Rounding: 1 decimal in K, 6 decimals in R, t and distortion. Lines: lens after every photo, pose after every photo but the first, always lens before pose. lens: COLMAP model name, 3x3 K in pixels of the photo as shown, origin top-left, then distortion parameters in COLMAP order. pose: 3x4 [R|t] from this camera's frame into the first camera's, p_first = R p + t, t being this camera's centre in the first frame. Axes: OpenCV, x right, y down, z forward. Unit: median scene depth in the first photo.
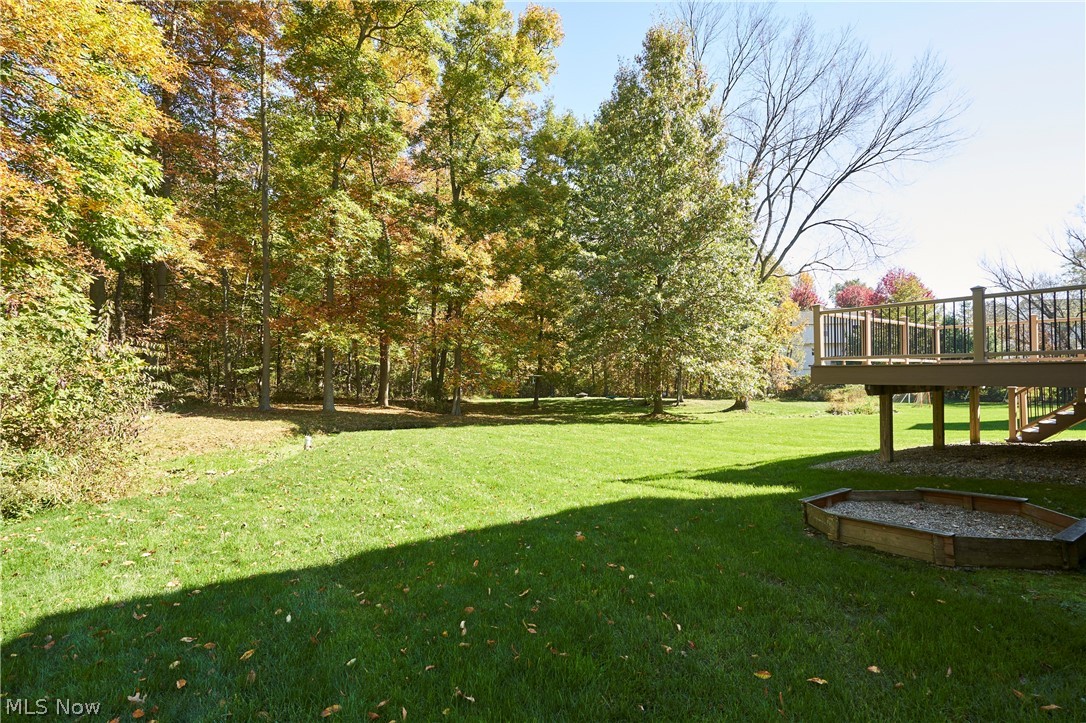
lens RADIAL K [[497.8, 0, 547.4], [0, 497.8, 365.0], [0, 0, 1]] dist [-0.002988, -0.000471]
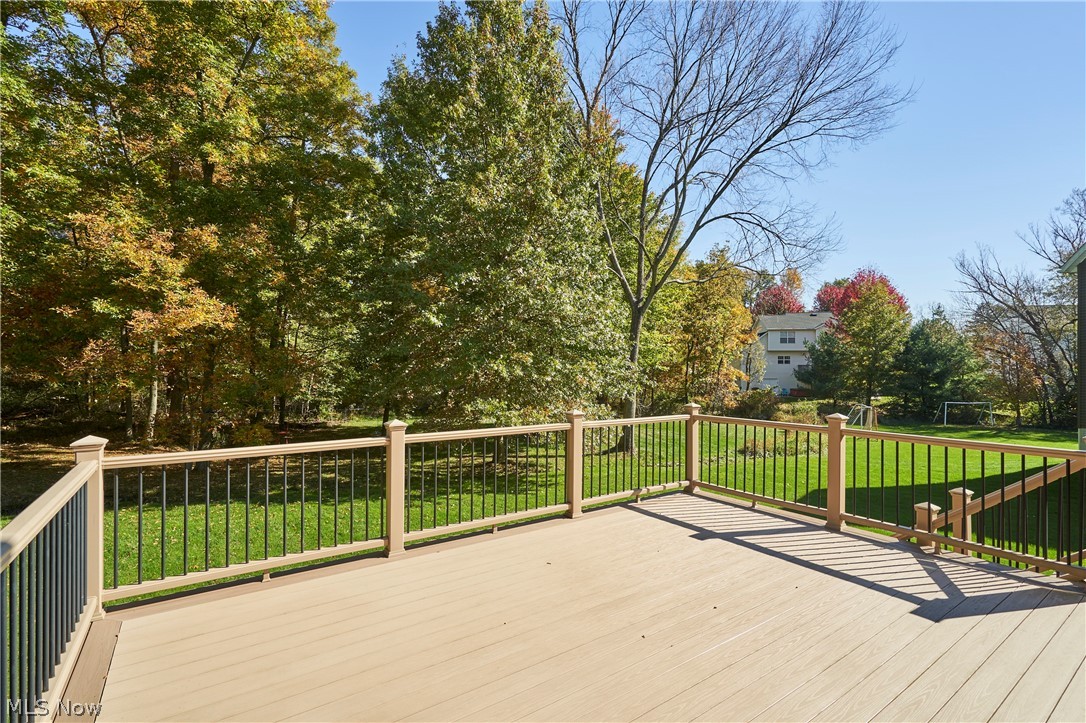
lens RADIAL K [[497.8, 0, 538.5], [0, 497.8, 358.1], [0, 0, 1]] dist [-0.002988, -0.000471]
pose [[0.999930, 0.008763, -0.007925, 0.142640], [-0.008815, 0.999940, -0.006491, -0.029240], [0.007868, 0.006561, 0.999948, 0.113680]]
